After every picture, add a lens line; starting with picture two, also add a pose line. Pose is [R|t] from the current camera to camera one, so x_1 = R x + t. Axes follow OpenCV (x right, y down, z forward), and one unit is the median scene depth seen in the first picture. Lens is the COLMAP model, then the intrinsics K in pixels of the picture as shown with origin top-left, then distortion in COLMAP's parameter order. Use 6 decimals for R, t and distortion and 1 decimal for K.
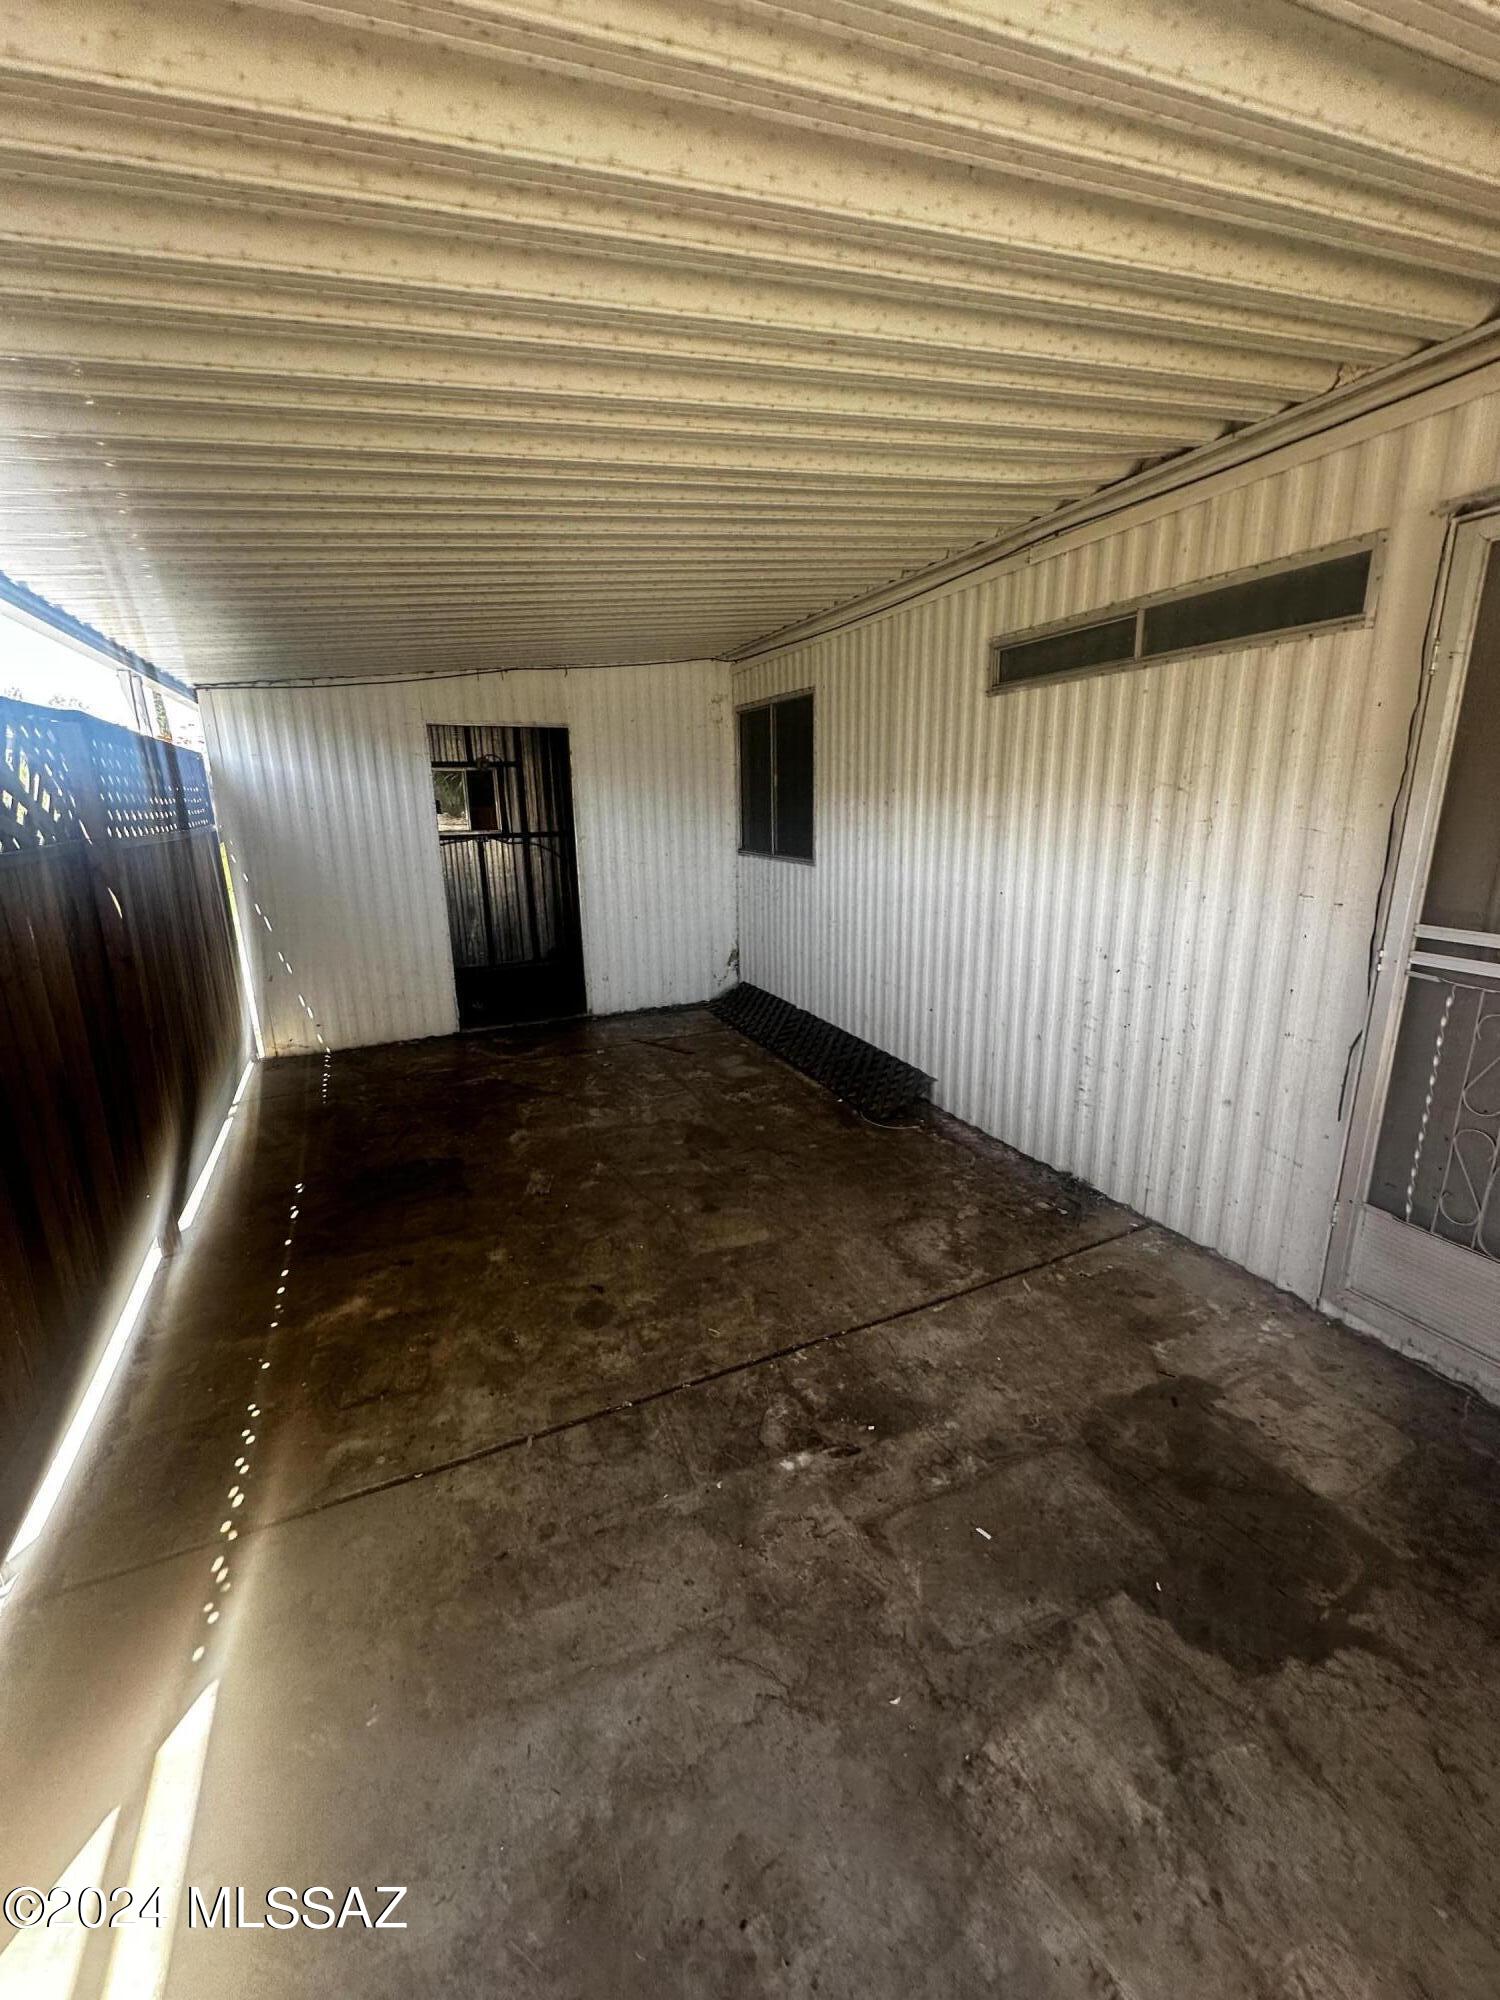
lens RADIAL K [[792.6, 0, 746.5], [0, 792.6, 1001.6], [0, 0, 1]] dist [0.000027, 0.000072]
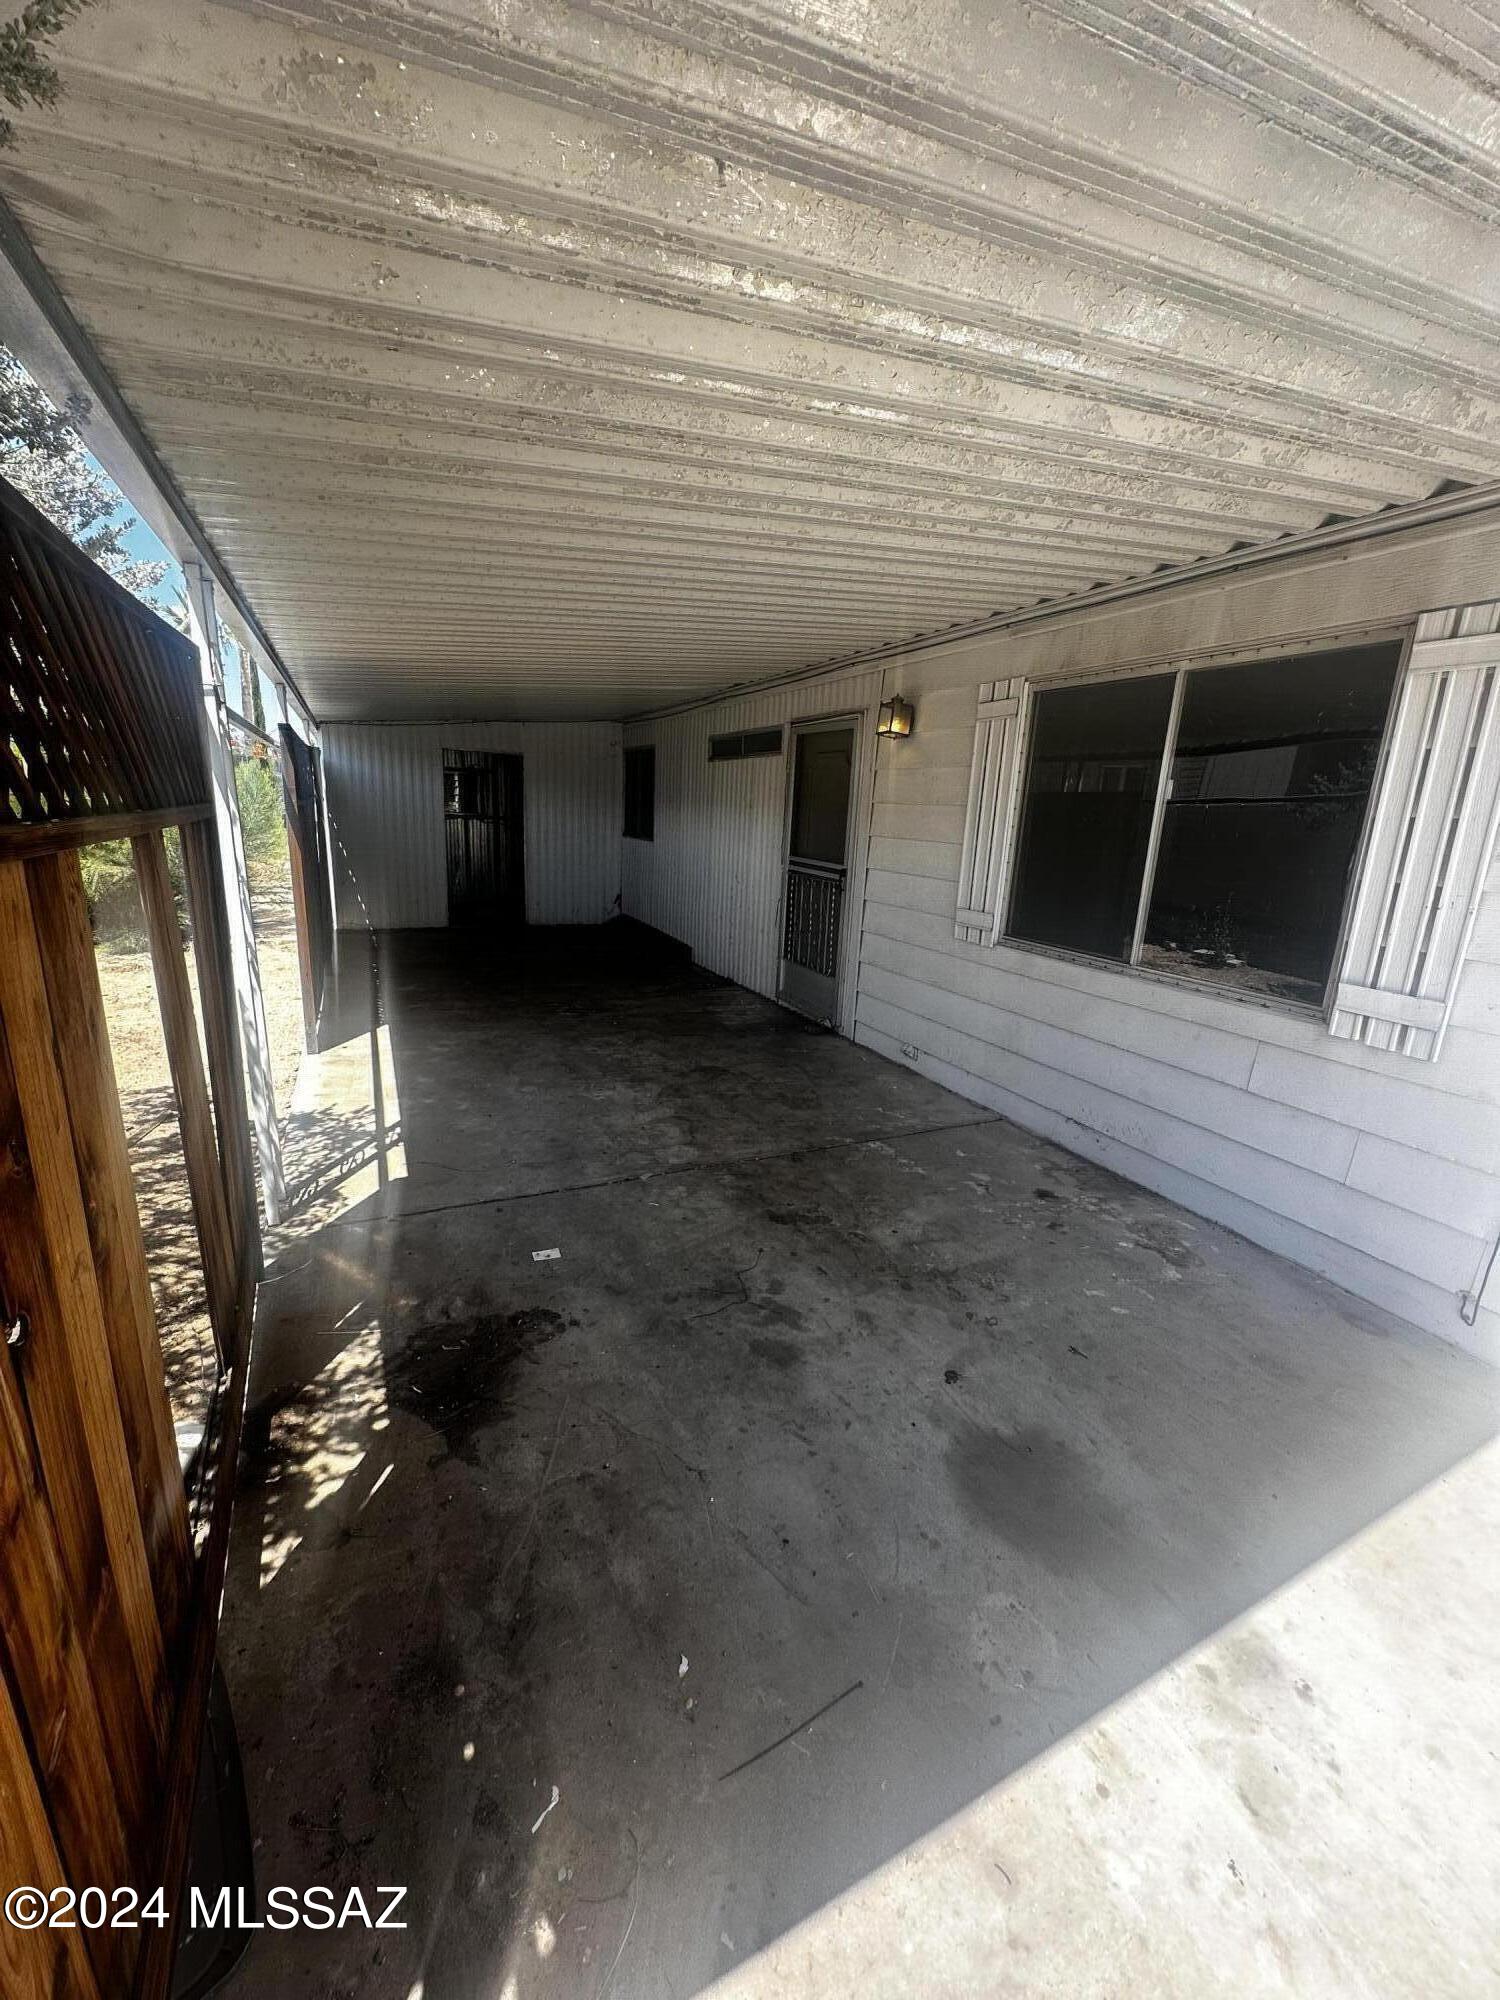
lens RADIAL K [[799.5, 0, 750.0], [0, 799.5, 1000.0], [0, 0, 1]] dist [-0.003176, 0.001159]
pose [[0.997381, 0.060753, 0.039243, 0.510332], [-0.059951, 0.997974, -0.021300, 0.431388], [-0.040458, 0.018892, 0.999003, -1.656641]]
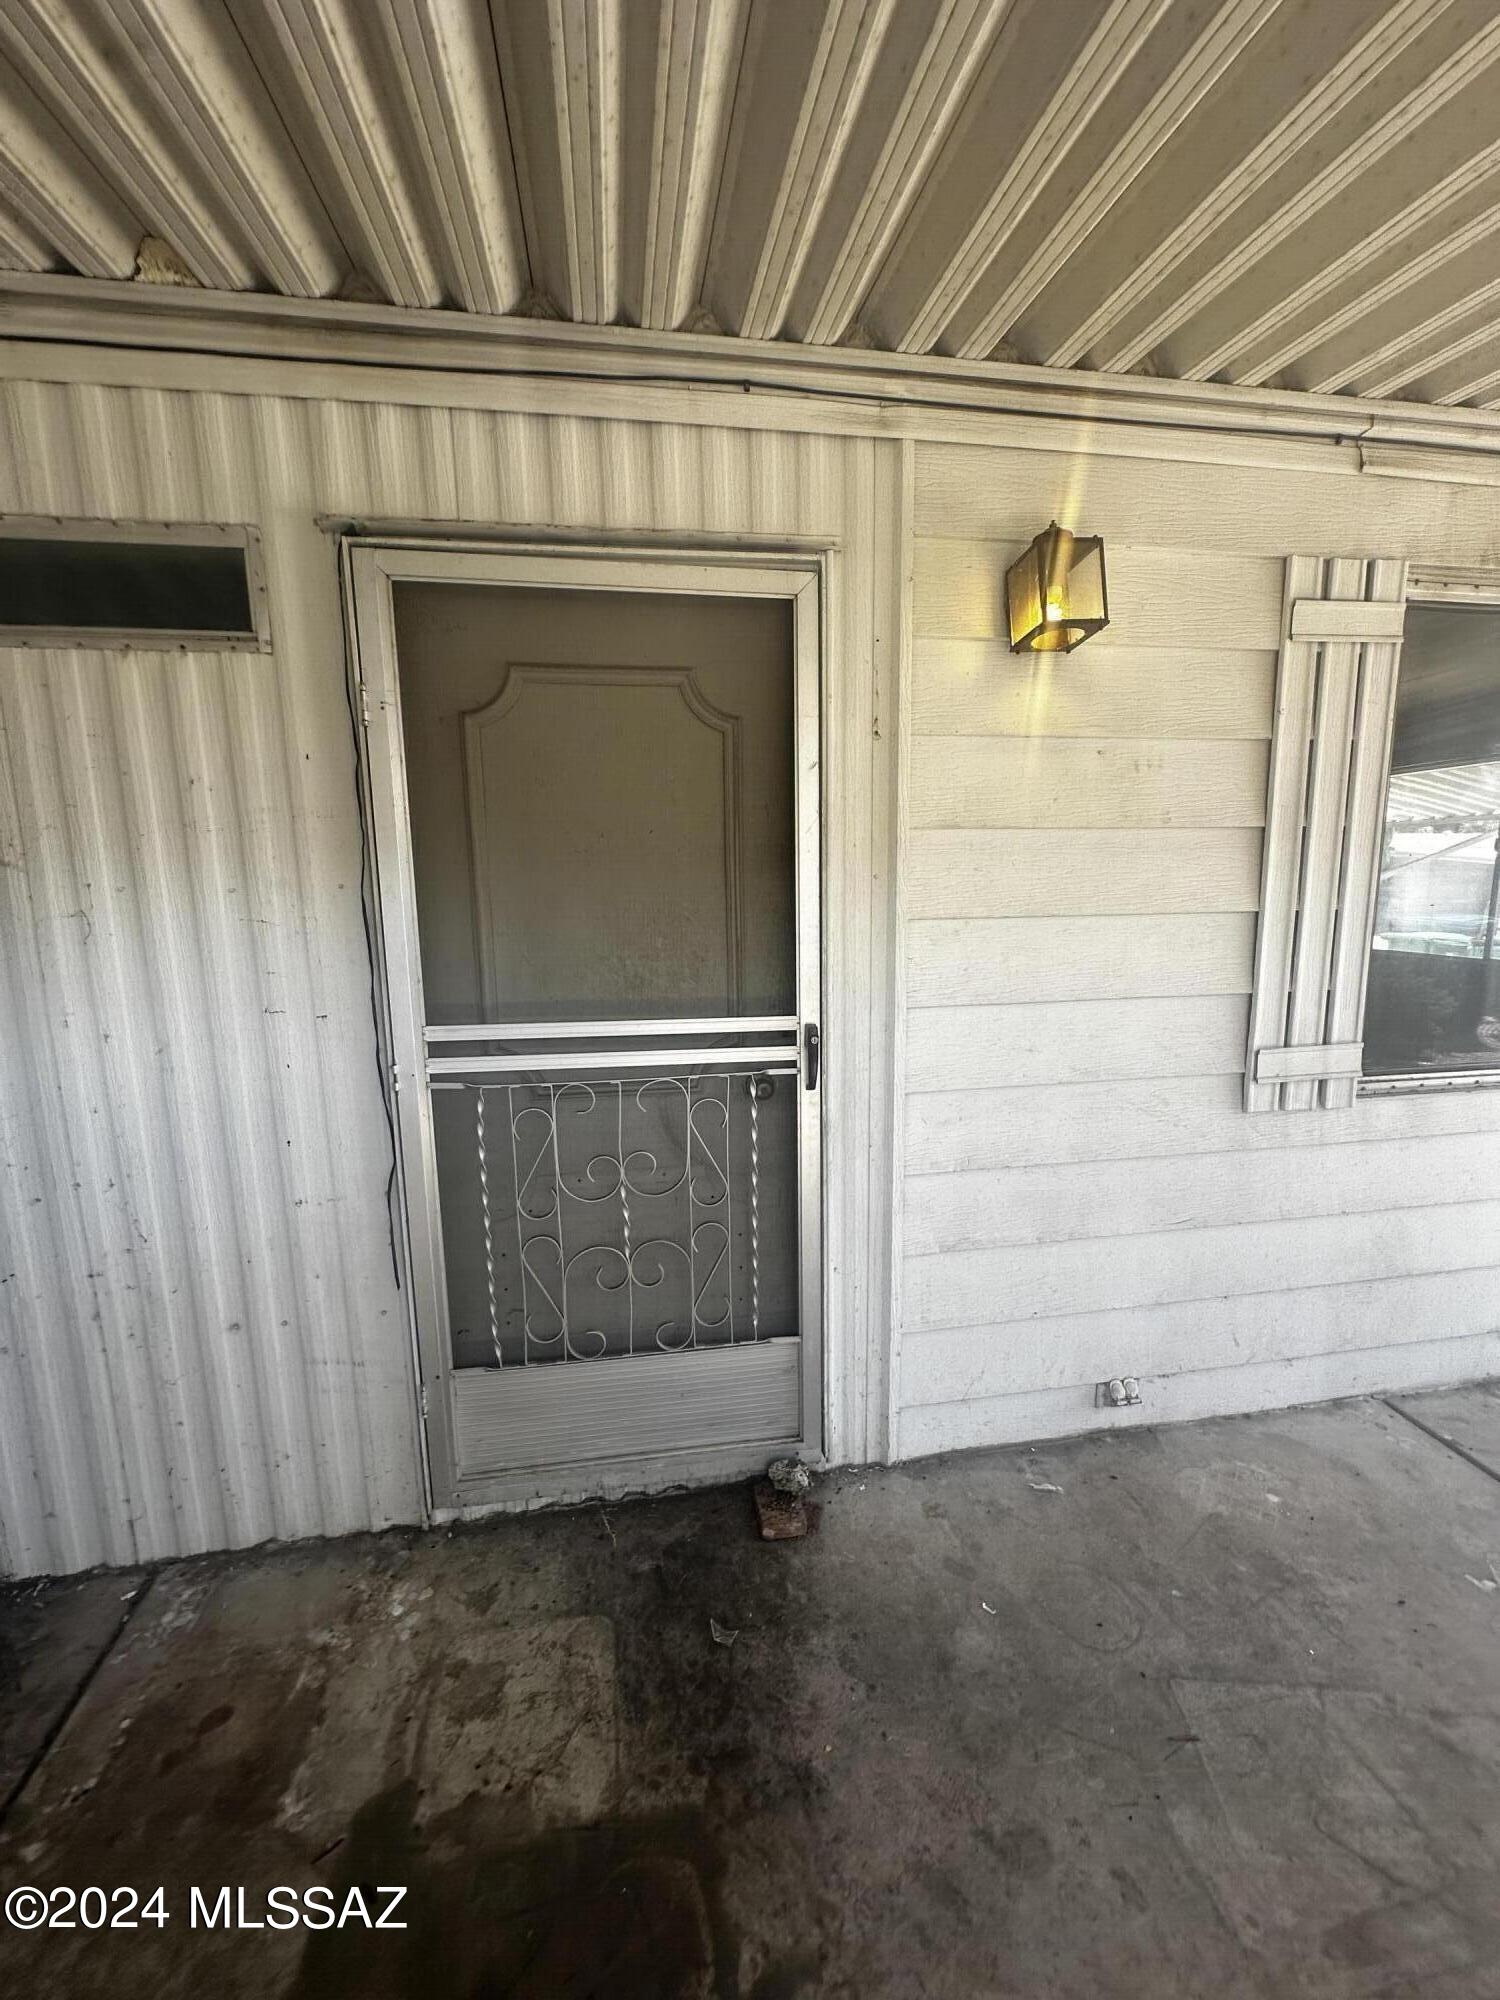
lens RADIAL K [[792.6, 0, 746.5], [0, 792.6, 1001.6], [0, 0, 1]] dist [0.000027, 0.000072]
pose [[0.255730, -0.128742, 0.958138, 0.121629], [0.252073, 0.965689, 0.062477, -0.074269], [-0.933307, 0.225543, 0.279408, 0.373661]]
